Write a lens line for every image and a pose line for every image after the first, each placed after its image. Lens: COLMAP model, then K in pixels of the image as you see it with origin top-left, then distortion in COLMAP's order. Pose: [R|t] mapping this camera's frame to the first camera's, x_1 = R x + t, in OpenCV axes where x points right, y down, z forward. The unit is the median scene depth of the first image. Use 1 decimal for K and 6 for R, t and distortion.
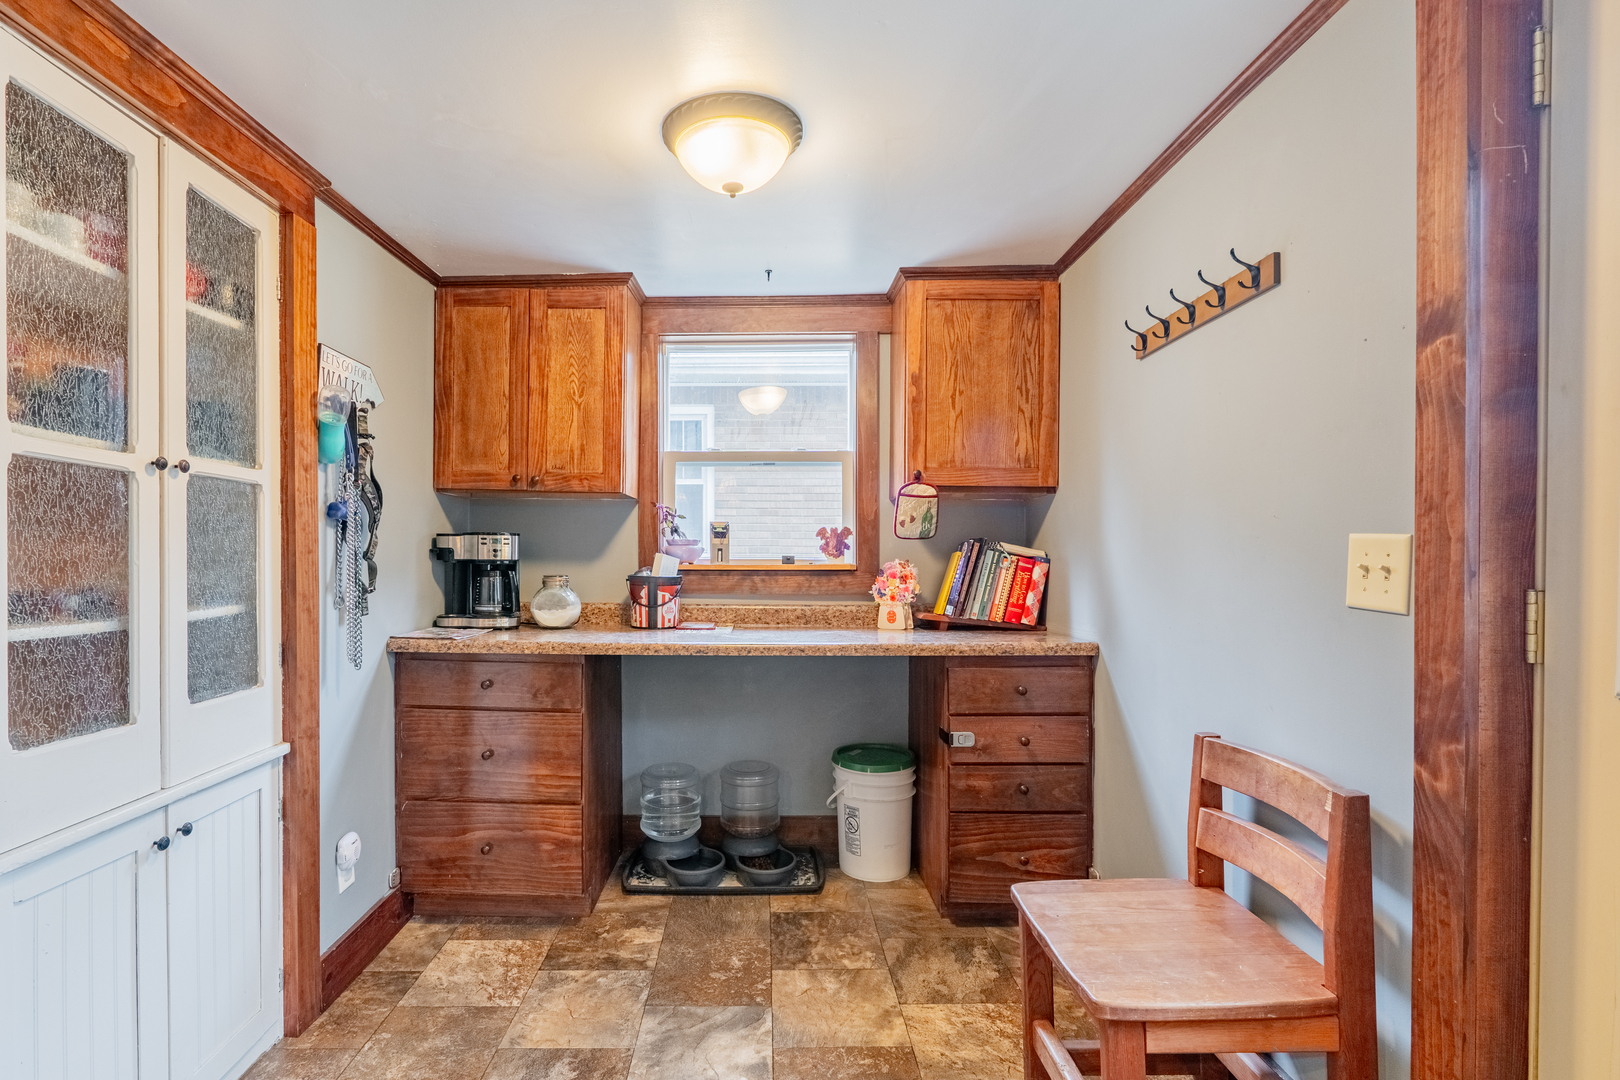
lens RADIAL K [[765.8, 0, 769.6], [0, 765.8, 558.3], [0, 0, 1]] dist [-0.009630, 0.000240]
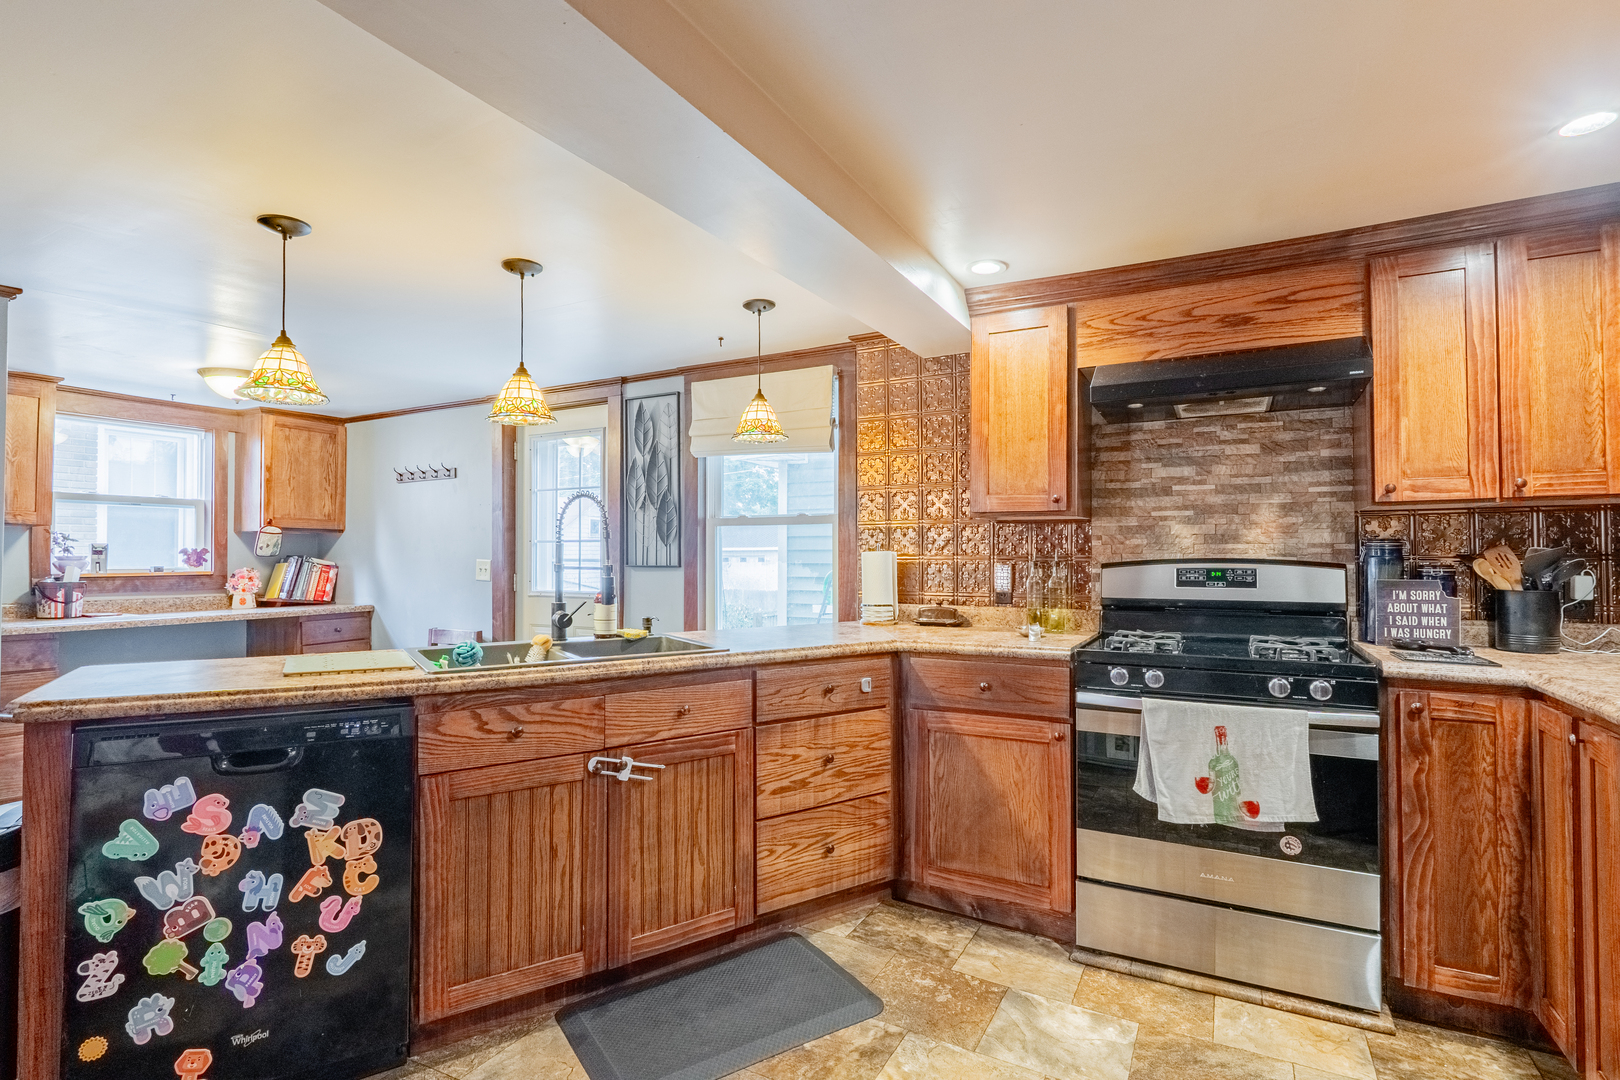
lens RADIAL K [[765.8, 0, 774.6], [0, 765.8, 547.7], [0, 0, 1]] dist [-0.009630, 0.000240]
pose [[0.489877, 0.006463, 0.871767, -0.779065], [0.006824, 0.999913, -0.011248, -0.016786], [-0.871765, 0.011459, 0.489791, -0.912787]]
